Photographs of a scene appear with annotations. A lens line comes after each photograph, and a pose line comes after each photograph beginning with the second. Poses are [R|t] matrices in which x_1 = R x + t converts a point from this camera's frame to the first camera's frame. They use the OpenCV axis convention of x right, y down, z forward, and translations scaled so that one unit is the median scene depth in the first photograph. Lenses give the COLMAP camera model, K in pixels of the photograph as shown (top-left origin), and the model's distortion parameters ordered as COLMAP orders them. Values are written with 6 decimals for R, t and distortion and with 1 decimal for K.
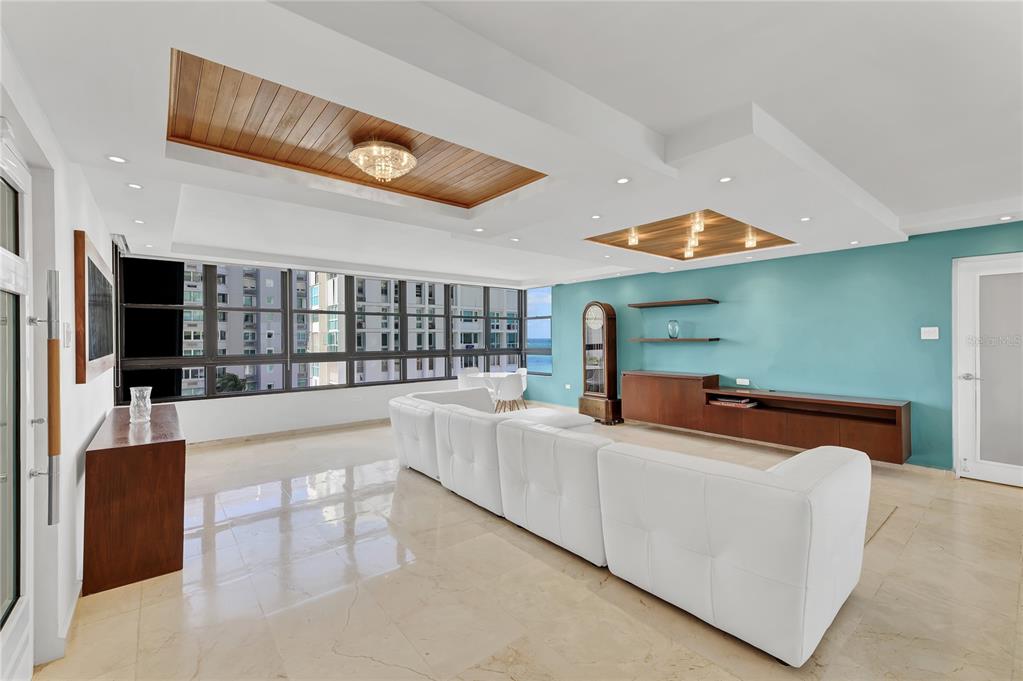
lens RADIAL K [[426.8, 0, 529.5], [0, 426.8, 332.5], [0, 0, 1]] dist [0.023201, 0.000427]
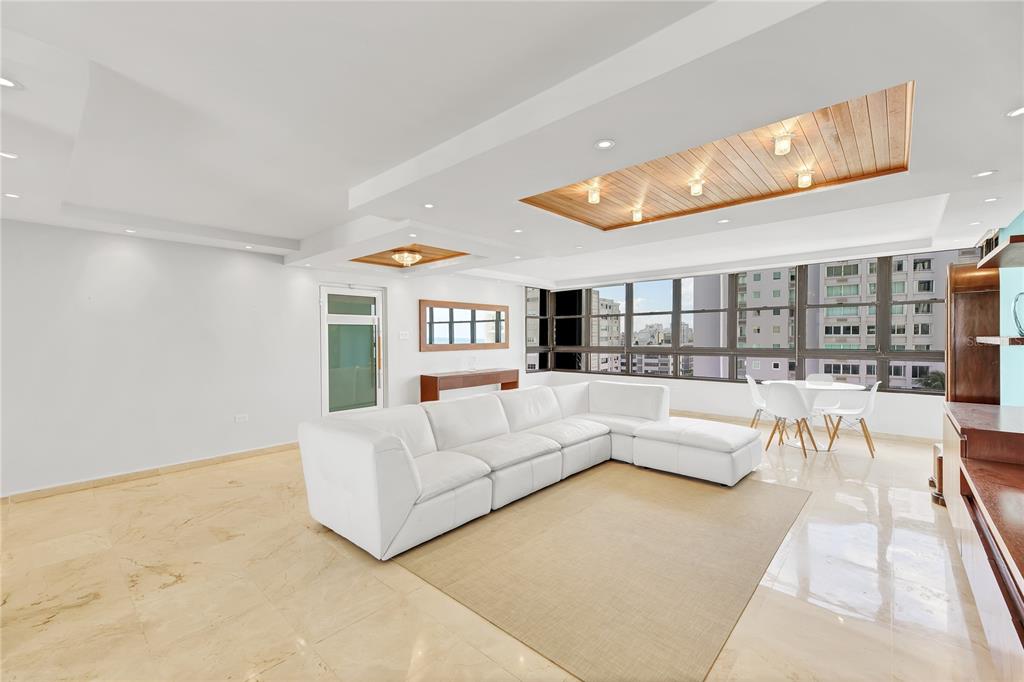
lens RADIAL K [[427.2, 0, 503.6], [0, 427.2, 342.7], [0, 0, 1]] dist [0.023201, 0.000427]
pose [[0.116886, 0.019129, -0.992961, 0.949155], [0.018659, 0.999596, 0.021454, 0.001204], [0.992970, -0.021036, 0.116482, 0.608683]]
